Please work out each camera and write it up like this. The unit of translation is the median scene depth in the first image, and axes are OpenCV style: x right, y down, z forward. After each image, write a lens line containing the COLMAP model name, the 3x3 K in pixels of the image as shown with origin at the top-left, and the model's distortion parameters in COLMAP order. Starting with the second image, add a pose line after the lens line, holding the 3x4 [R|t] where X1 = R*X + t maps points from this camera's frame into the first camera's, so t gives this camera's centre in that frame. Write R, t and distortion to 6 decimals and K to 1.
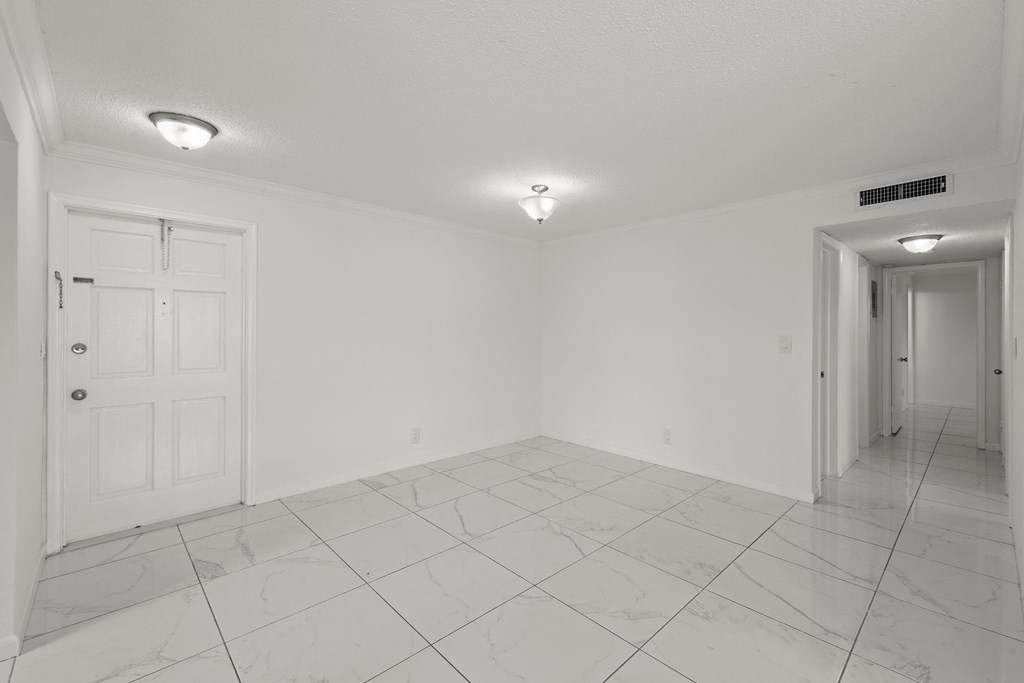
lens RADIAL K [[439.0, 0, 525.9], [0, 439.0, 329.1], [0, 0, 1]] dist [0.002658, -0.000204]
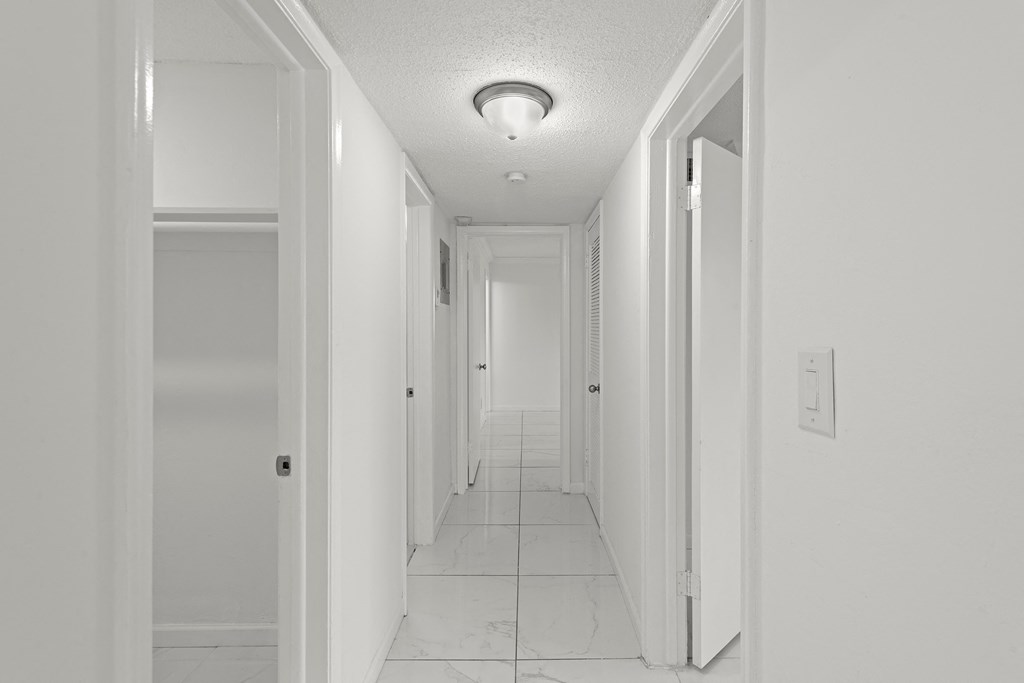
lens RADIAL K [[439.0, 0, 525.9], [0, 439.0, 329.1], [0, 0, 1]] dist [0.002658, -0.000204]
pose [[0.688057, -0.004648, 0.725642, 0.427345], [0.001181, 0.999985, 0.005285, 0.004755], [-0.725656, -0.002780, 0.688052, 0.500889]]
